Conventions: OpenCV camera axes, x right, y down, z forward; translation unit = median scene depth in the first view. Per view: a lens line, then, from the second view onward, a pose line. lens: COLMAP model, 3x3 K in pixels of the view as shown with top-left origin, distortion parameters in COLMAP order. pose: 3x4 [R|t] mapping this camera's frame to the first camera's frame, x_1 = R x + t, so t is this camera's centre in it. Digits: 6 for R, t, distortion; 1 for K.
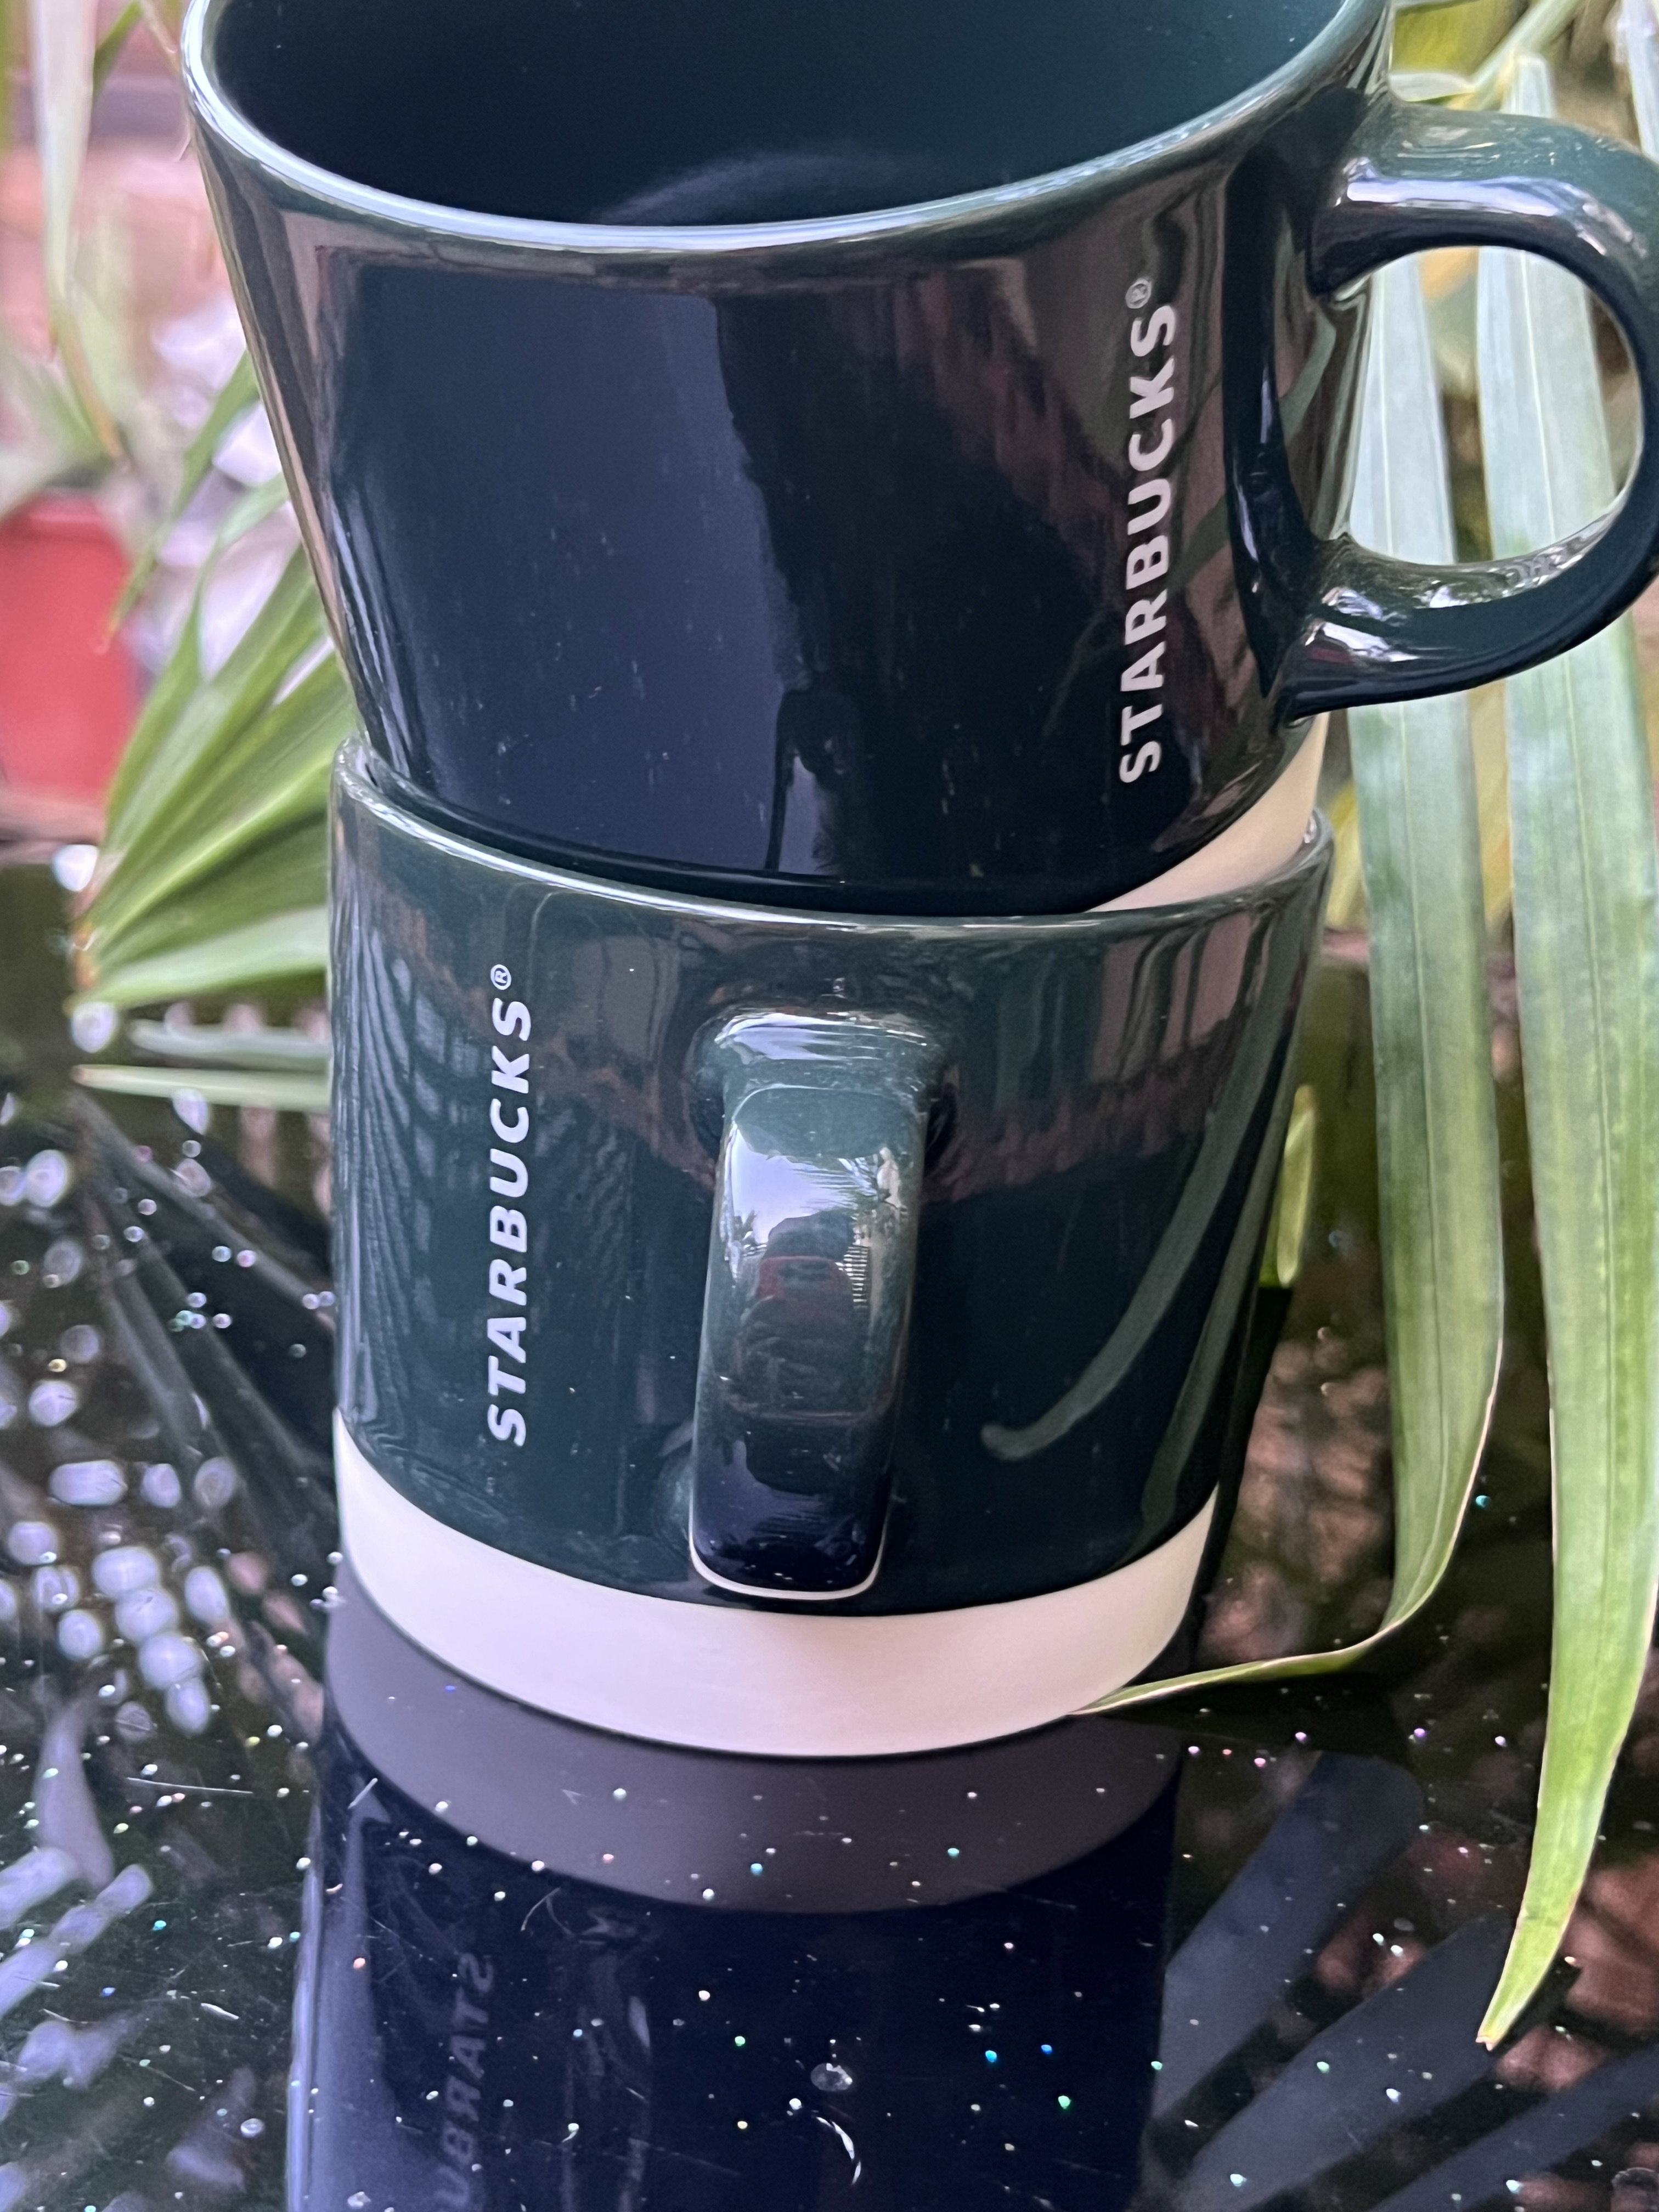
lens RADIAL K [[2946.5, 0, 801.1], [0, 2946.5, 1116.6], [0, 0, 1]] dist [0.123354, -0.046000]
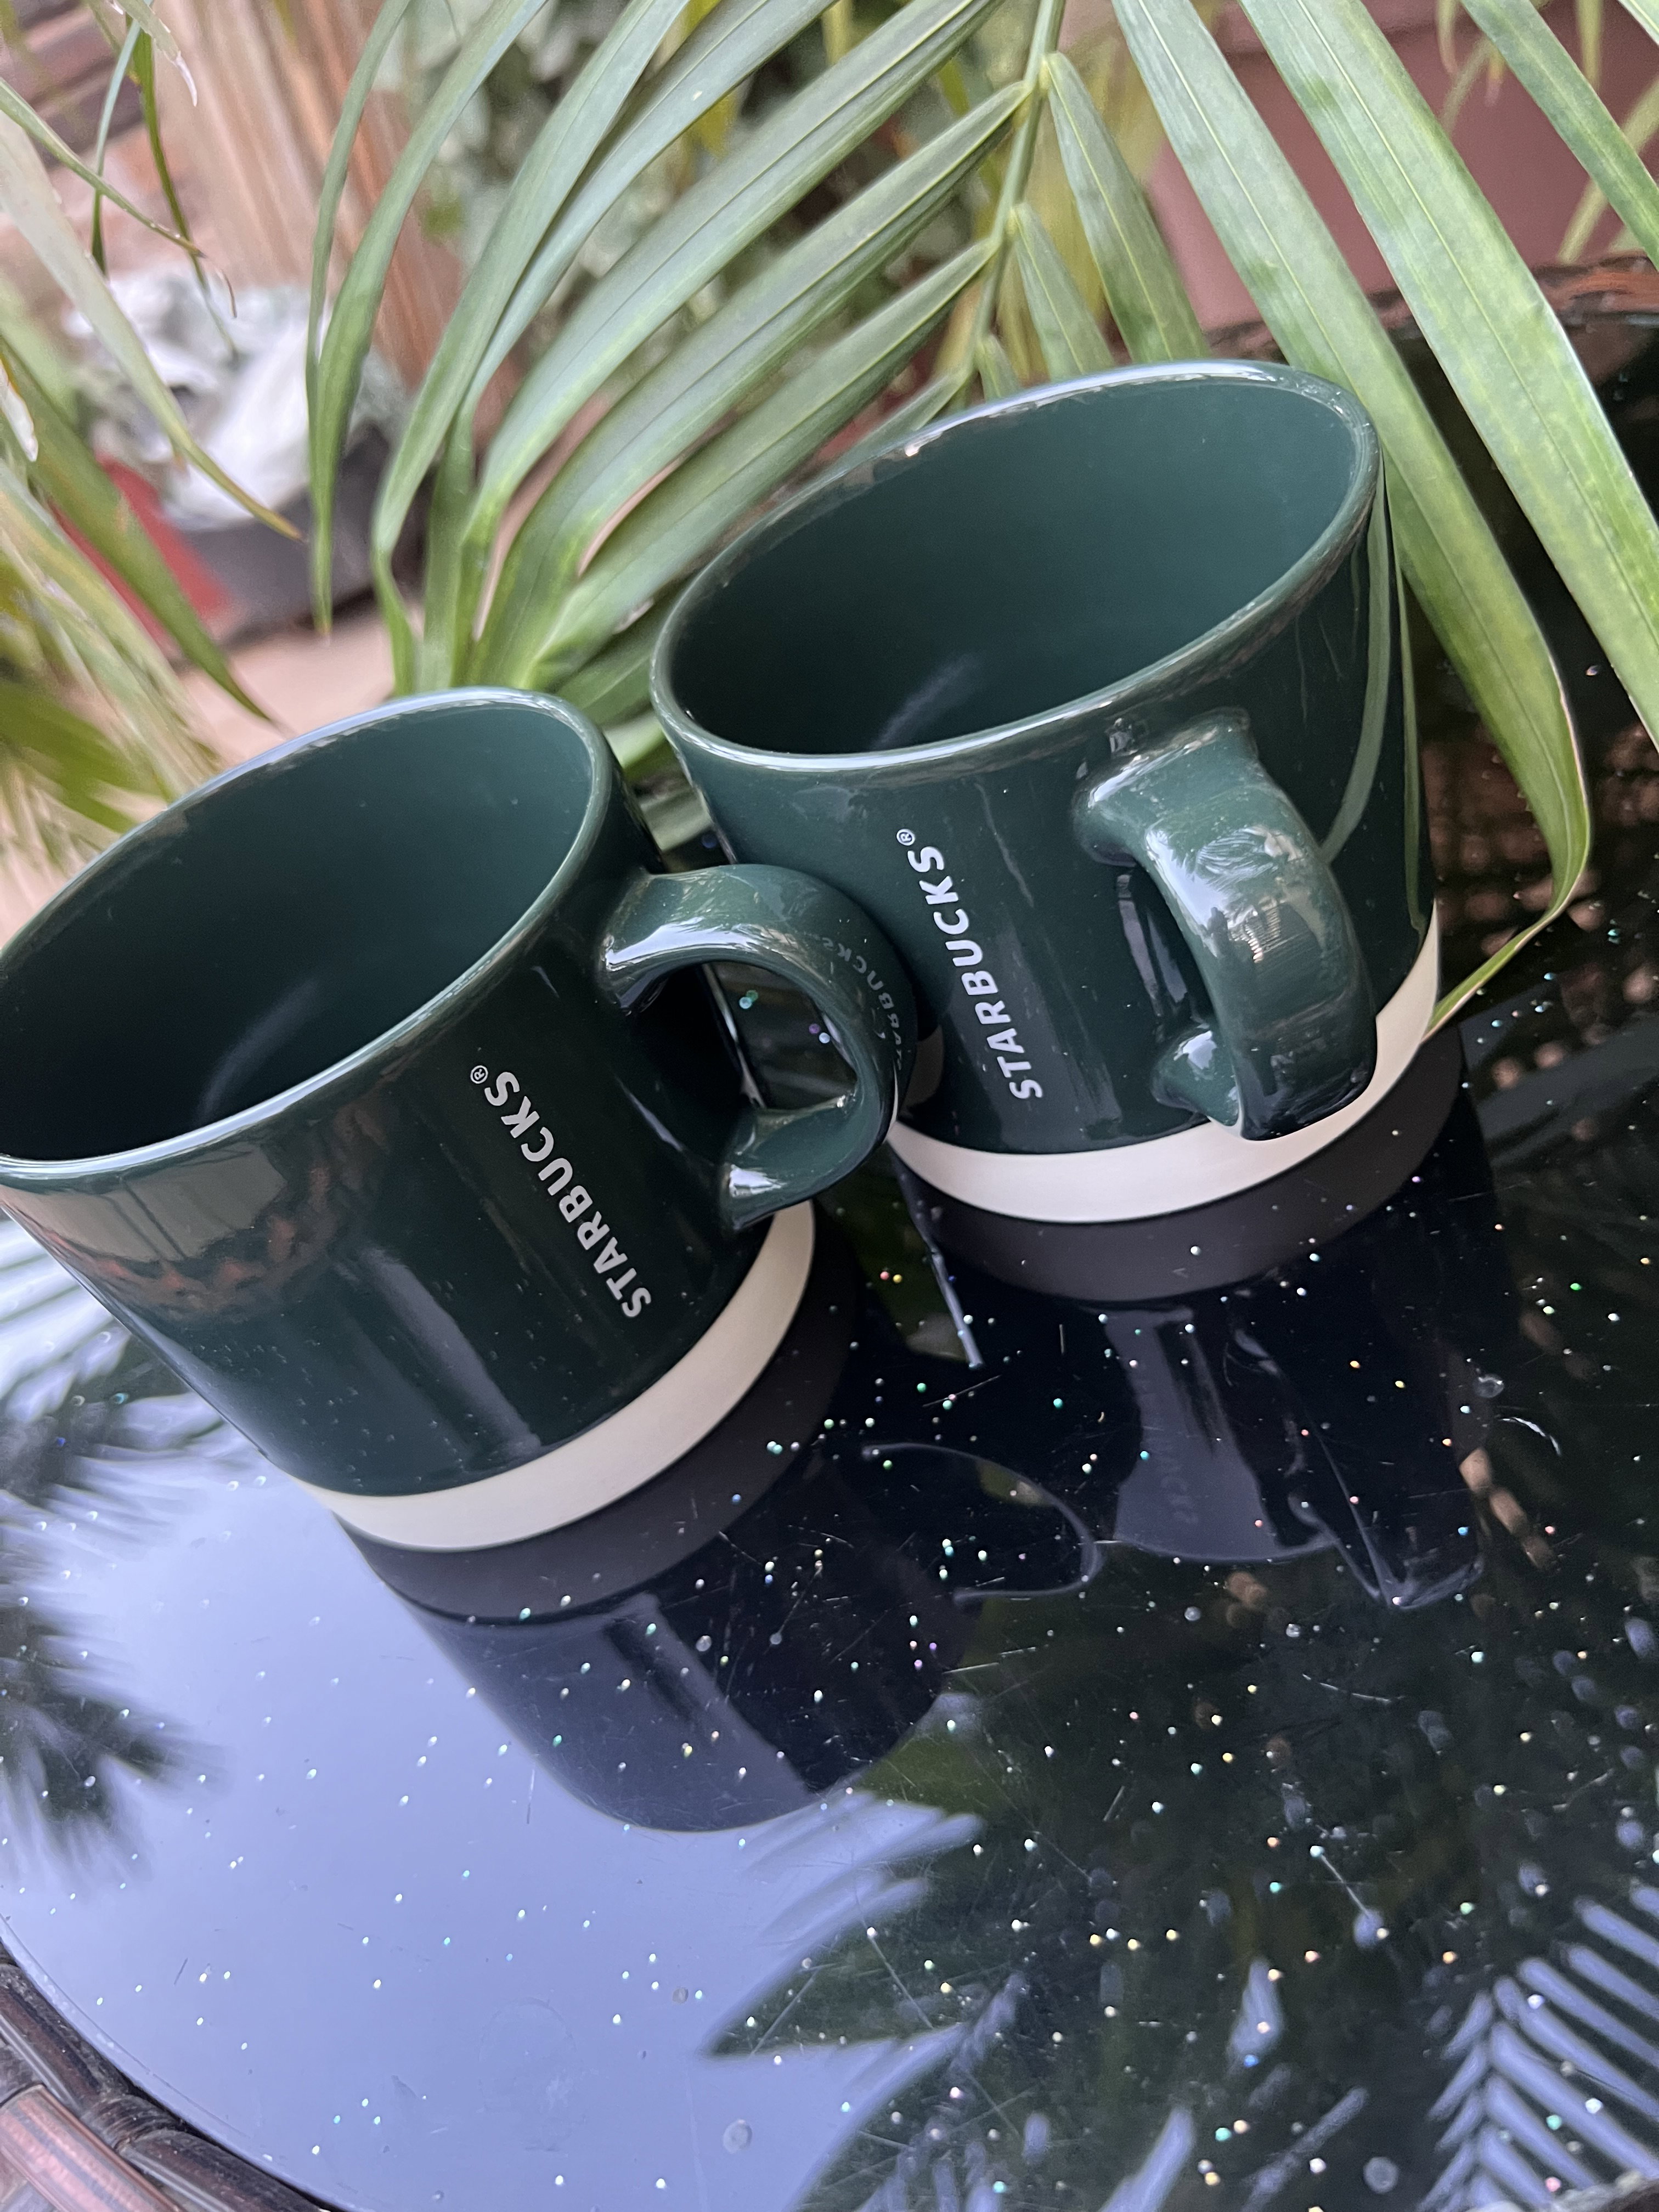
lens RADIAL K [[1709.9, 0, 829.5], [0, 1709.9, 1106.0], [0, 0, 1]] dist [0.075340, -0.181015]
pose [[0.870453, -0.488104, -0.063773, -0.141415], [0.482738, 0.821087, 0.304598, -0.200397], [-0.096312, -0.295924, 0.950344, 0.225738]]
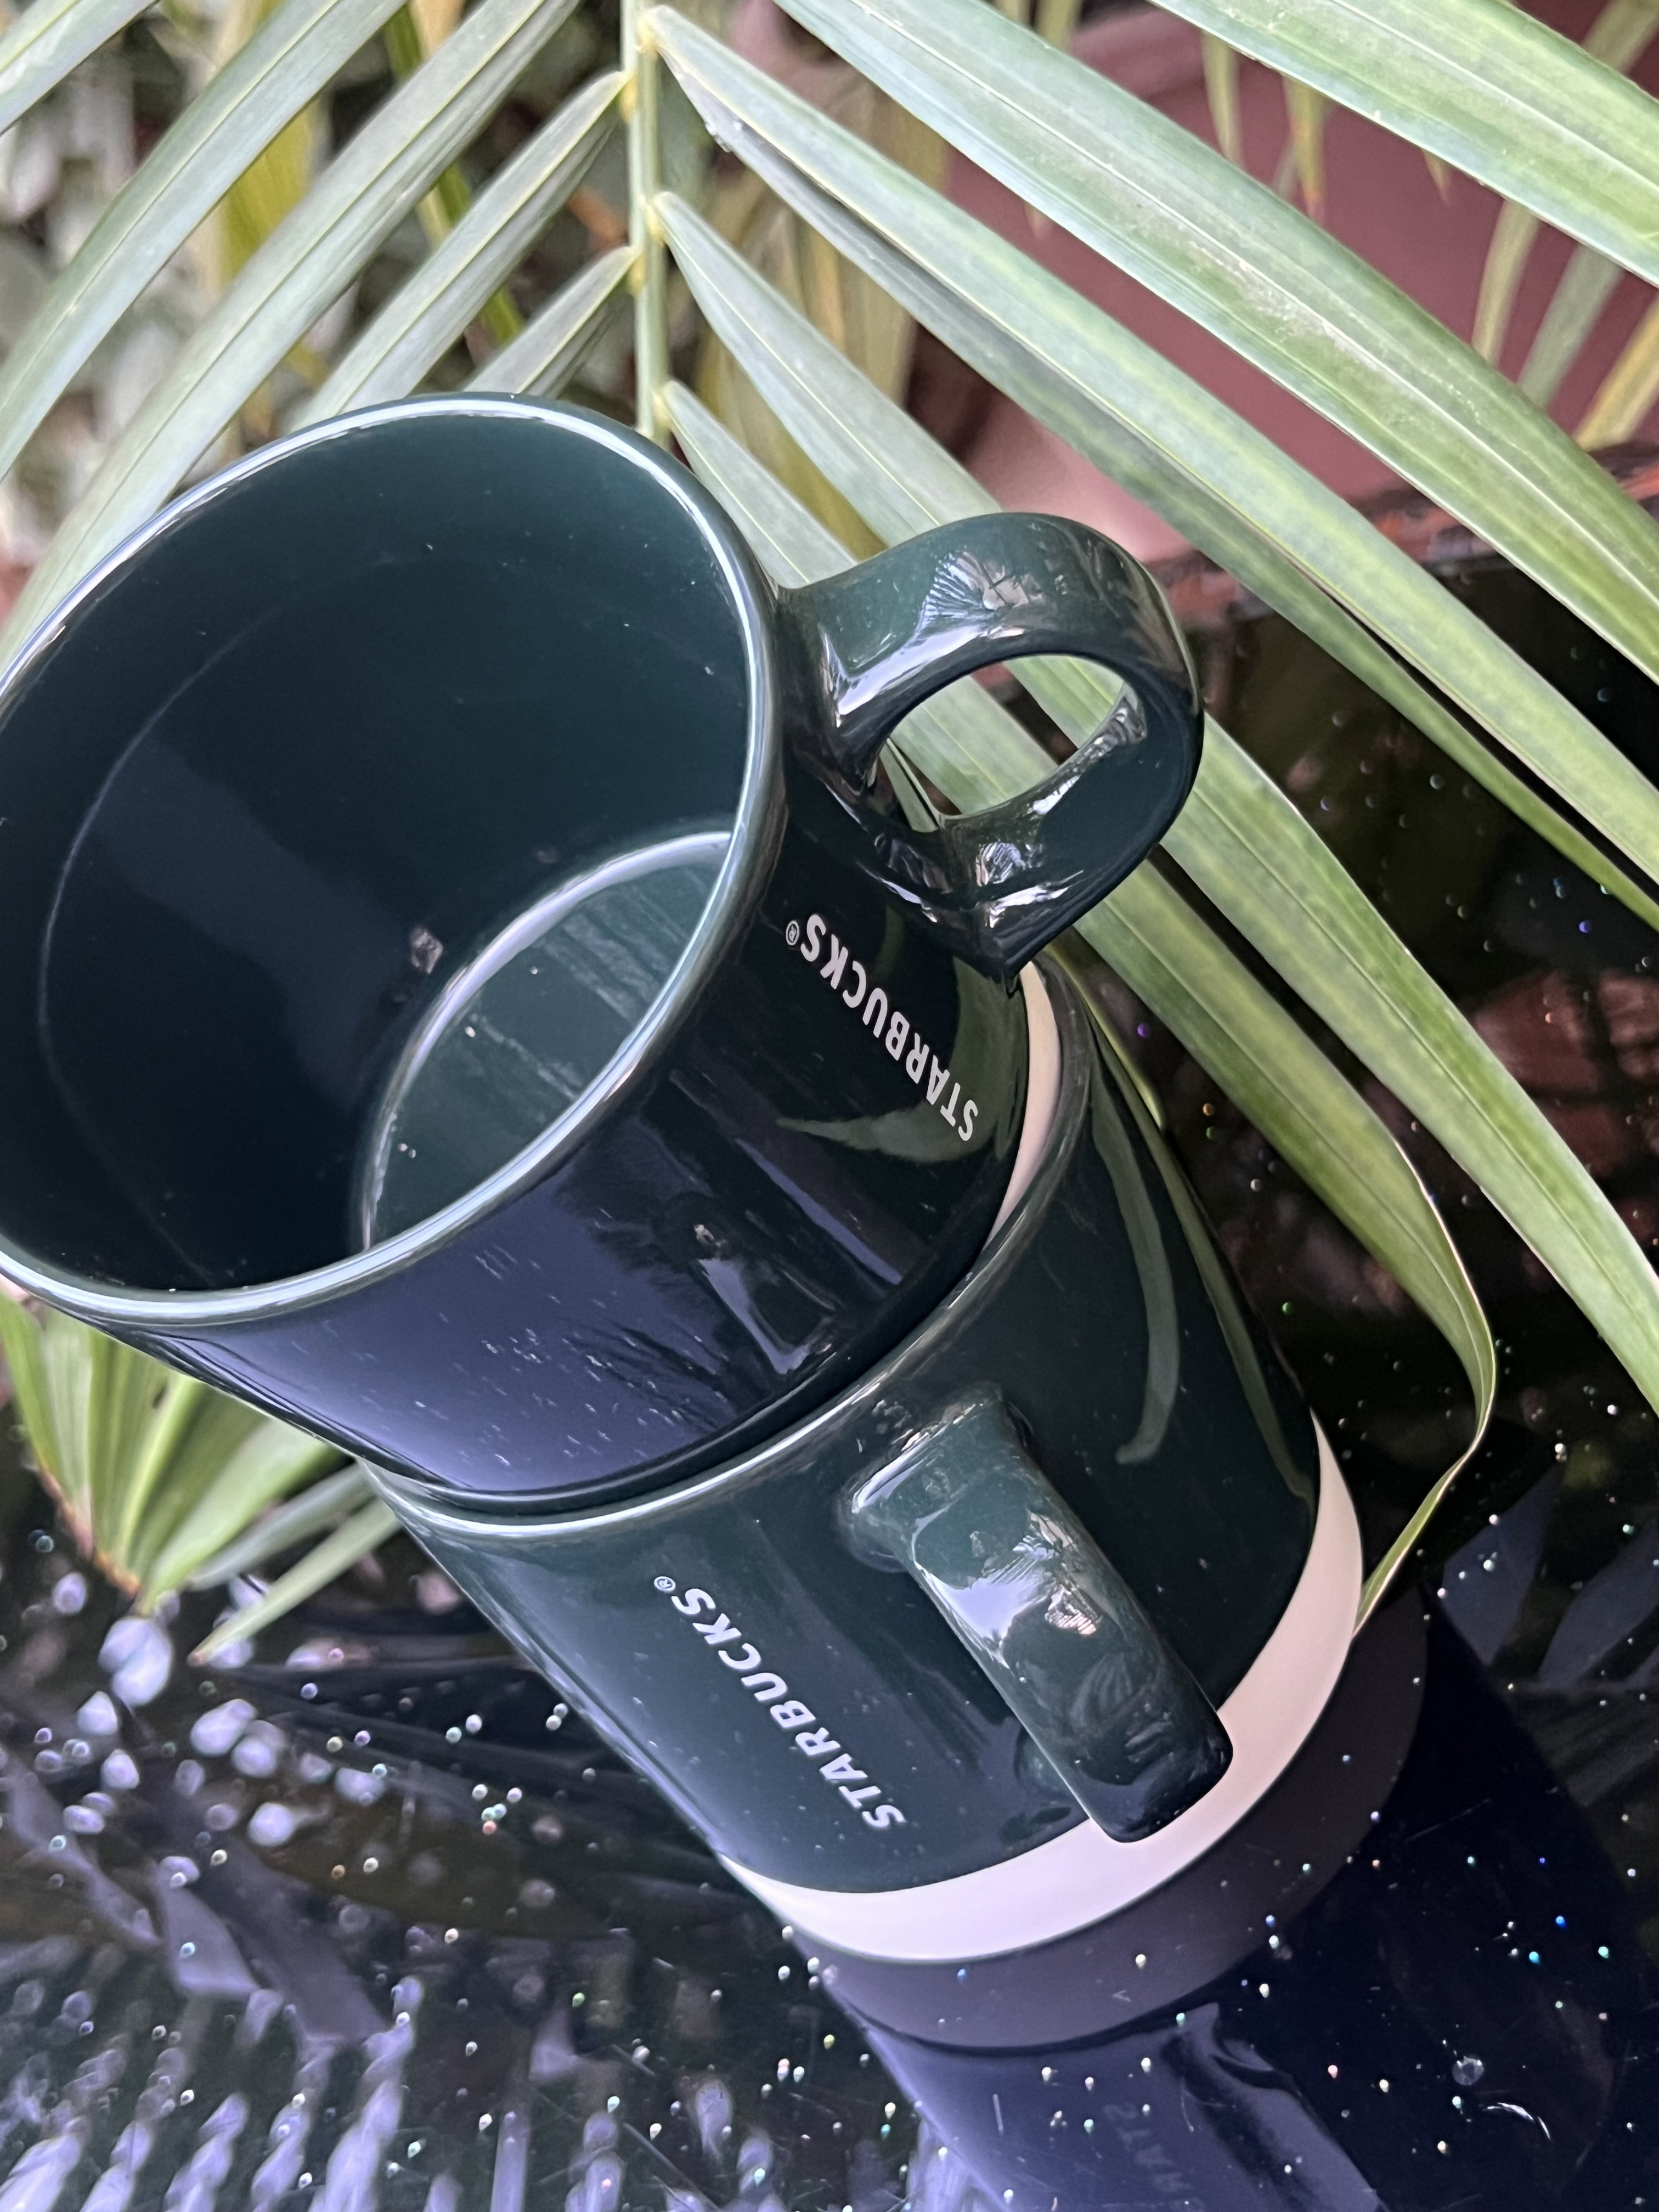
lens RADIAL K [[2903.7, 0, 827.0], [0, 2903.7, 1119.5], [0, 0, 1]] dist [0.199179, -0.666498]
pose [[0.744433, -0.665371, 0.055686, 0.005997], [0.648135, 0.740145, 0.179184, -0.353065], [-0.160440, -0.097298, 0.982238, -0.147623]]
